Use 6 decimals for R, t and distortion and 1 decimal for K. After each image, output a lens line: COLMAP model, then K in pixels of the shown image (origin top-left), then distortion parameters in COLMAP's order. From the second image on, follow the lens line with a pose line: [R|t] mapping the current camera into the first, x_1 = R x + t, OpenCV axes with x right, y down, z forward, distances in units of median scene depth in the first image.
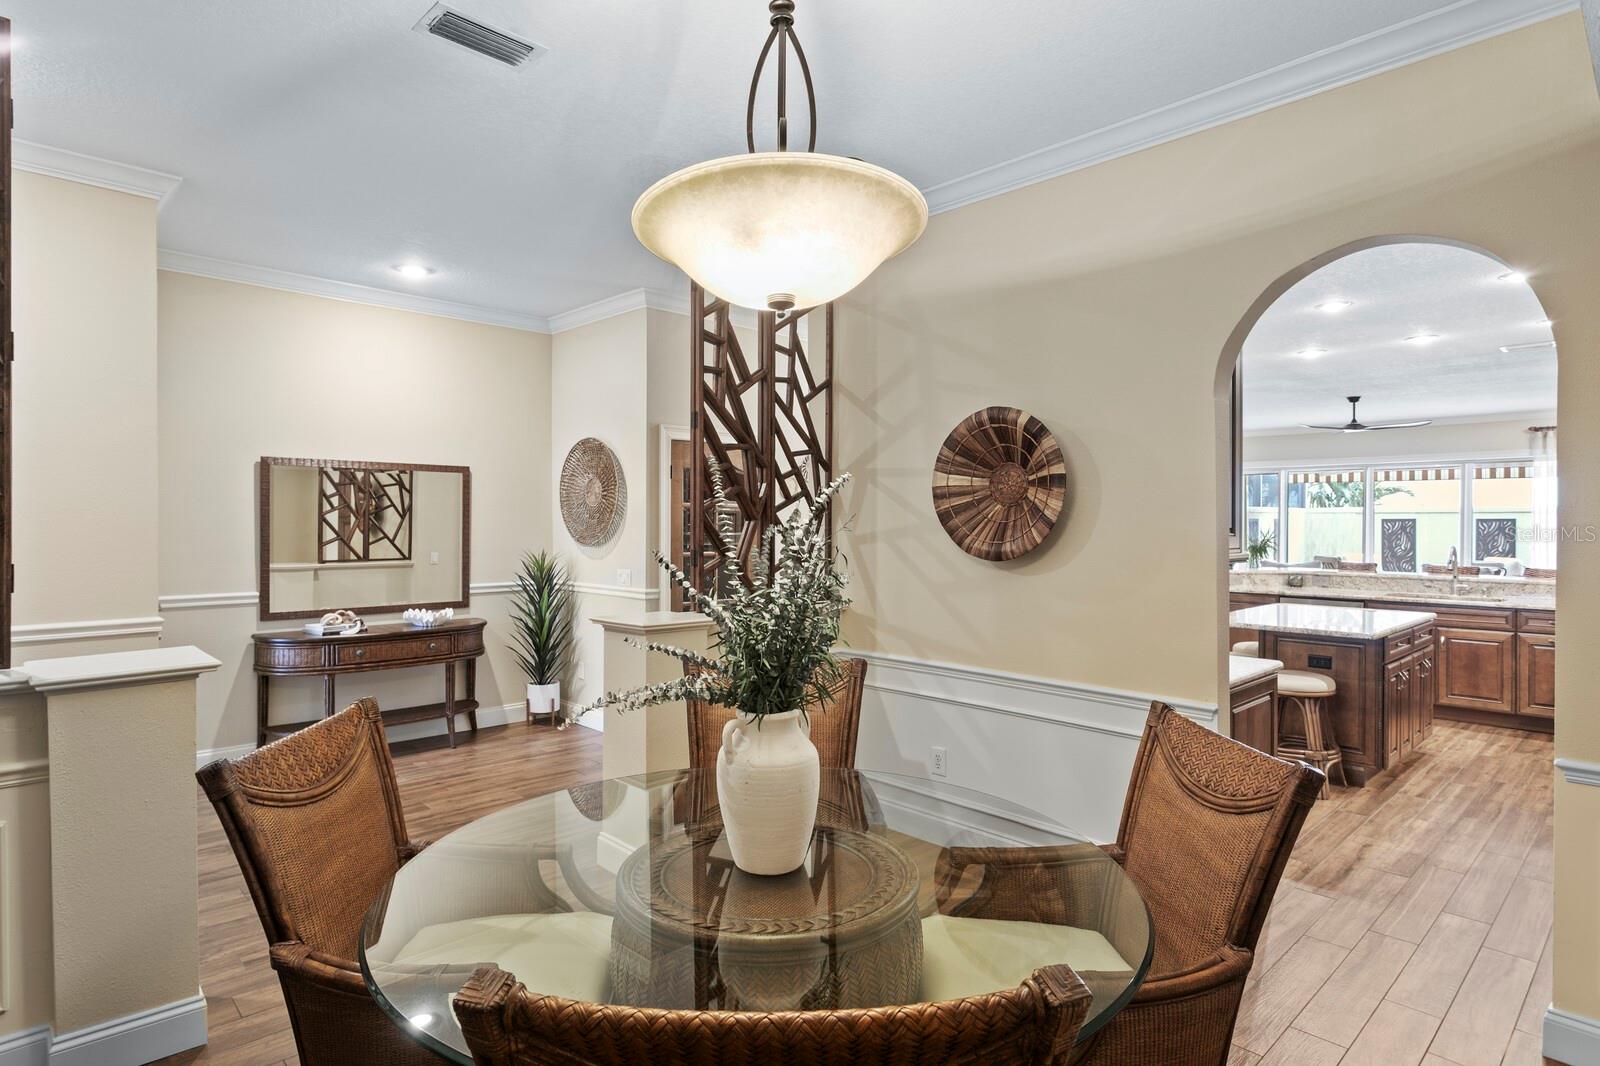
lens RADIAL K [[838.9, 0, 769.9], [0, 838.9, 529.9], [0, 0, 1]] dist [-0.000581, 0.003107]
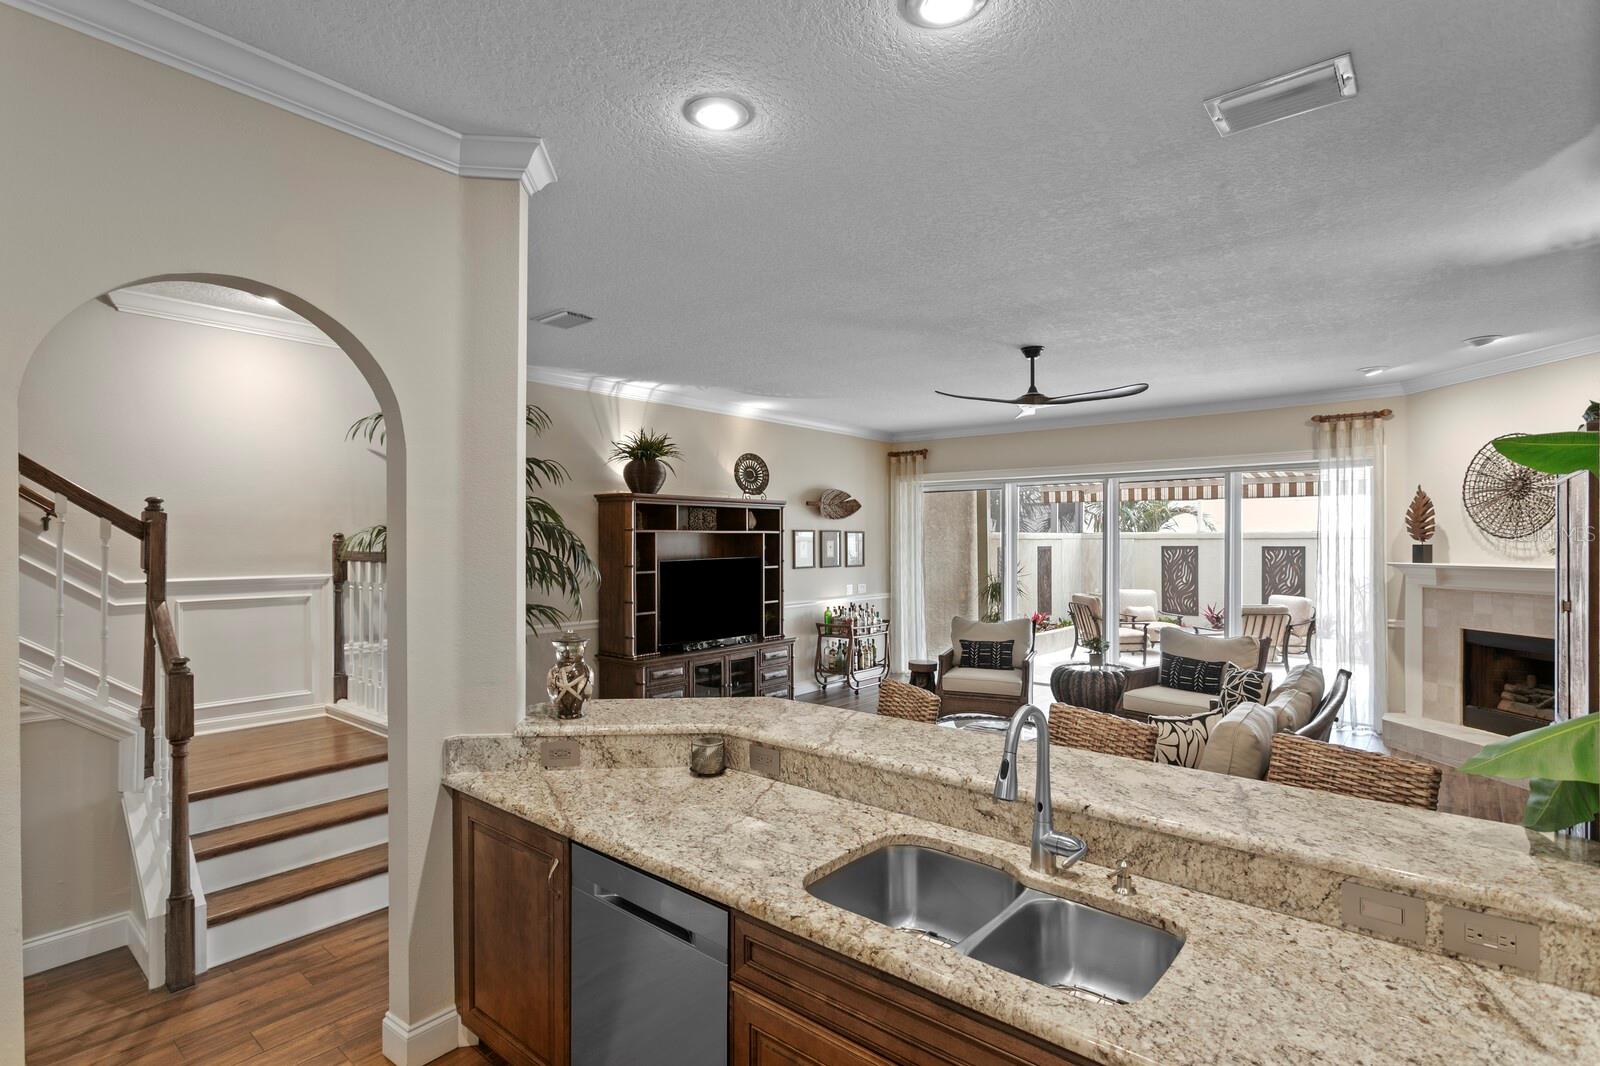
lens RADIAL K [[786.5, 0, 775.7], [0, 786.5, 542.0], [0, 0, 1]] dist [-0.003833, -0.000307]
pose [[0.992645, -0.001441, 0.121051, 0.285436], [0.002286, 0.999974, -0.006847, -0.013835], [-0.121038, 0.007073, 0.992623, 0.305704]]
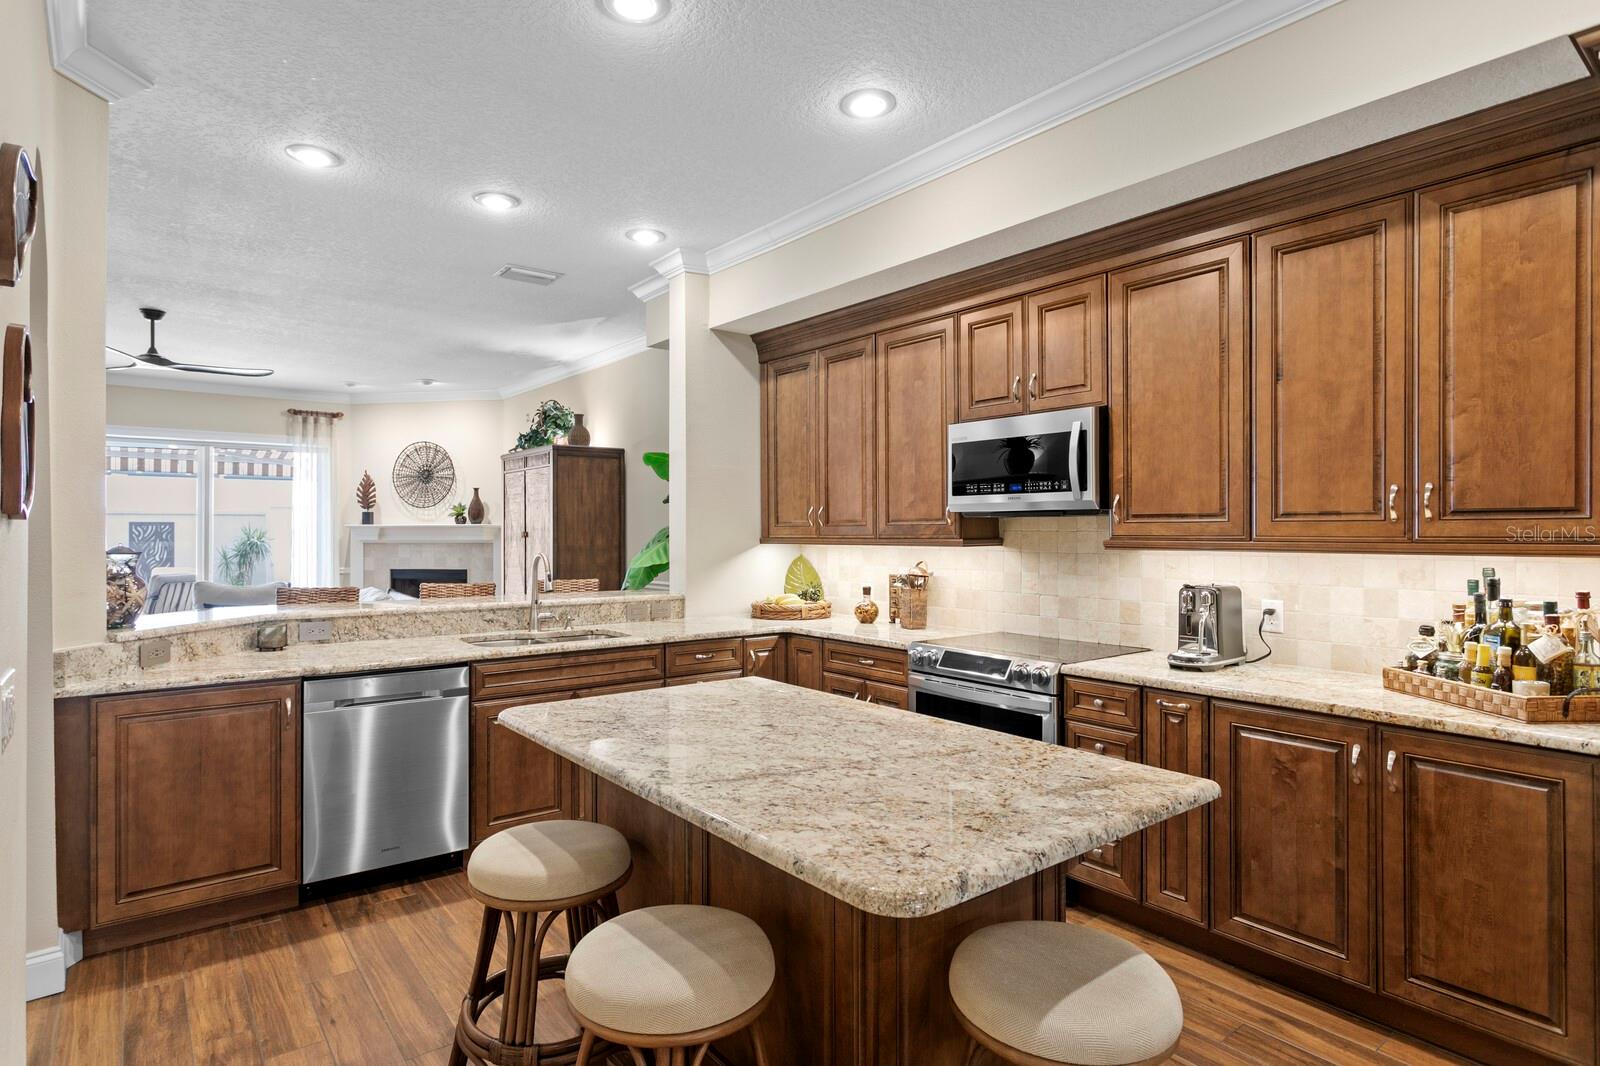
lens RADIAL K [[838.9, 0, 769.9], [0, 838.9, 529.9], [0, 0, 1]] dist [-0.000581, 0.003107]
pose [[0.091016, 0.002127, 0.995847, 0.087096], [0.008413, 0.999960, -0.002904, 0.002482], [-0.995814, 0.008642, 0.090995, 0.317343]]
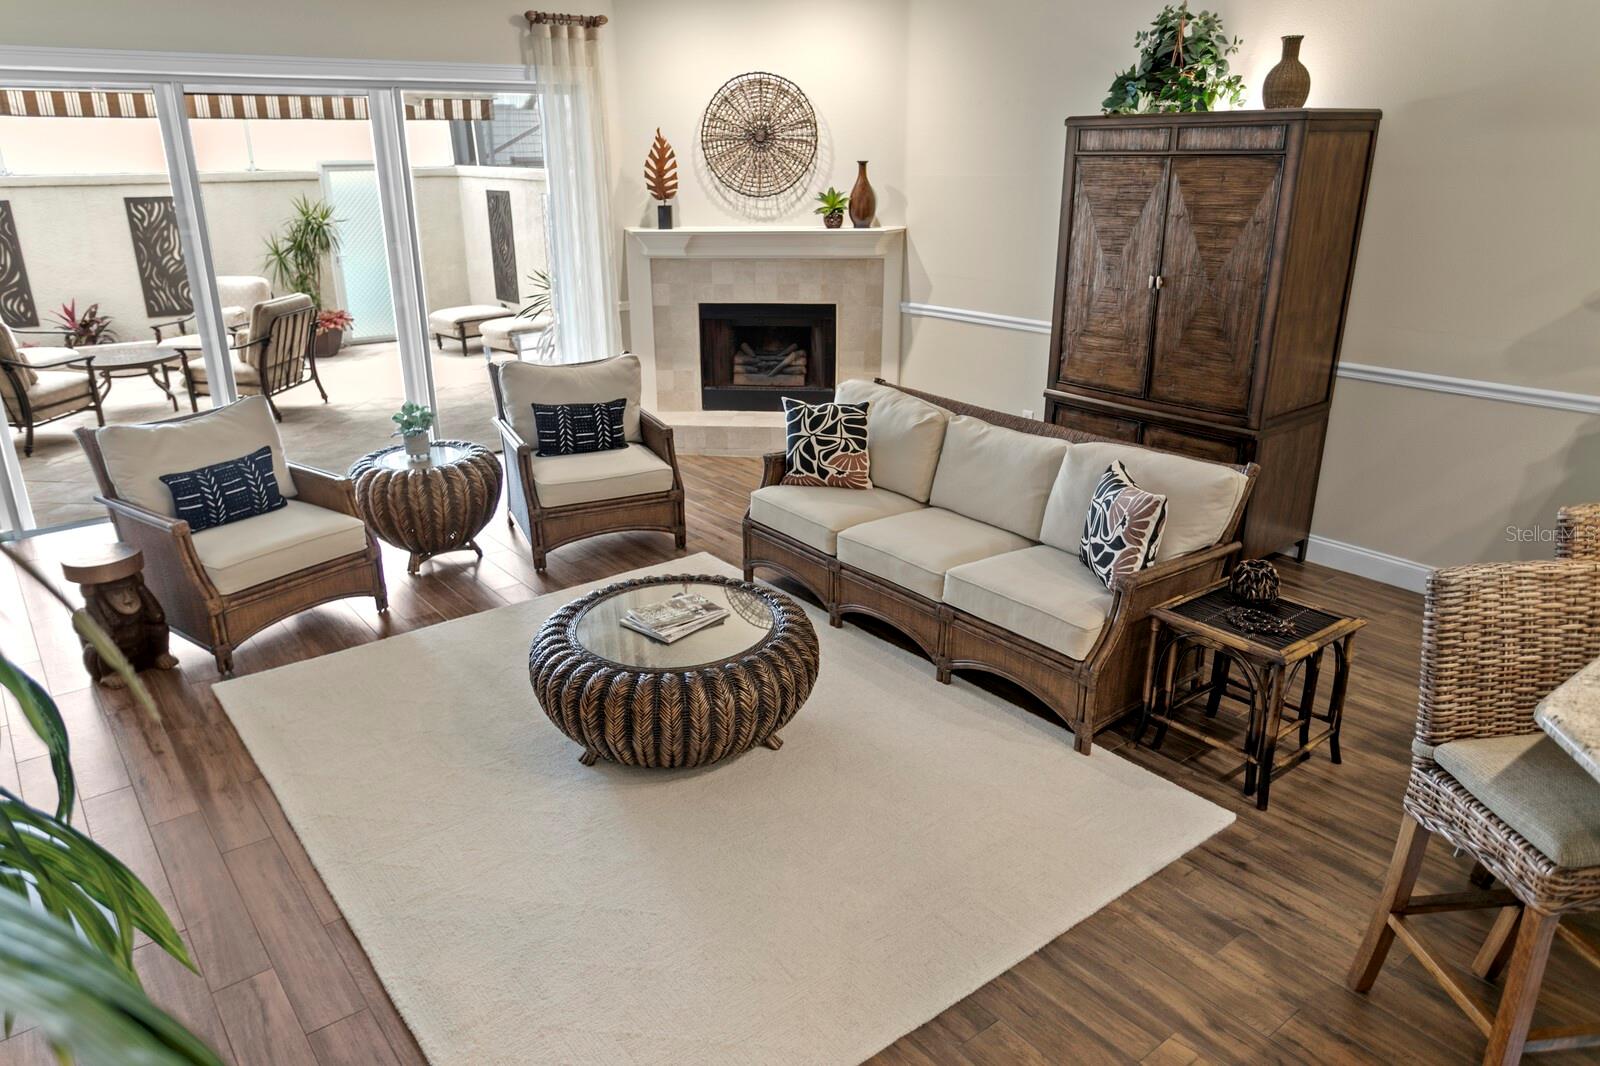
lens RADIAL K [[1083.5, 0, 775.4], [0, 1083.5, 533.5], [0, 0, 1]] dist [0.004306, -0.000046]
pose [[0.085069, -0.336989, 0.937658, 0.195068], [0.019940, 0.941456, 0.336545, -0.036569], [-0.996175, -0.009932, 0.086809, 0.569954]]
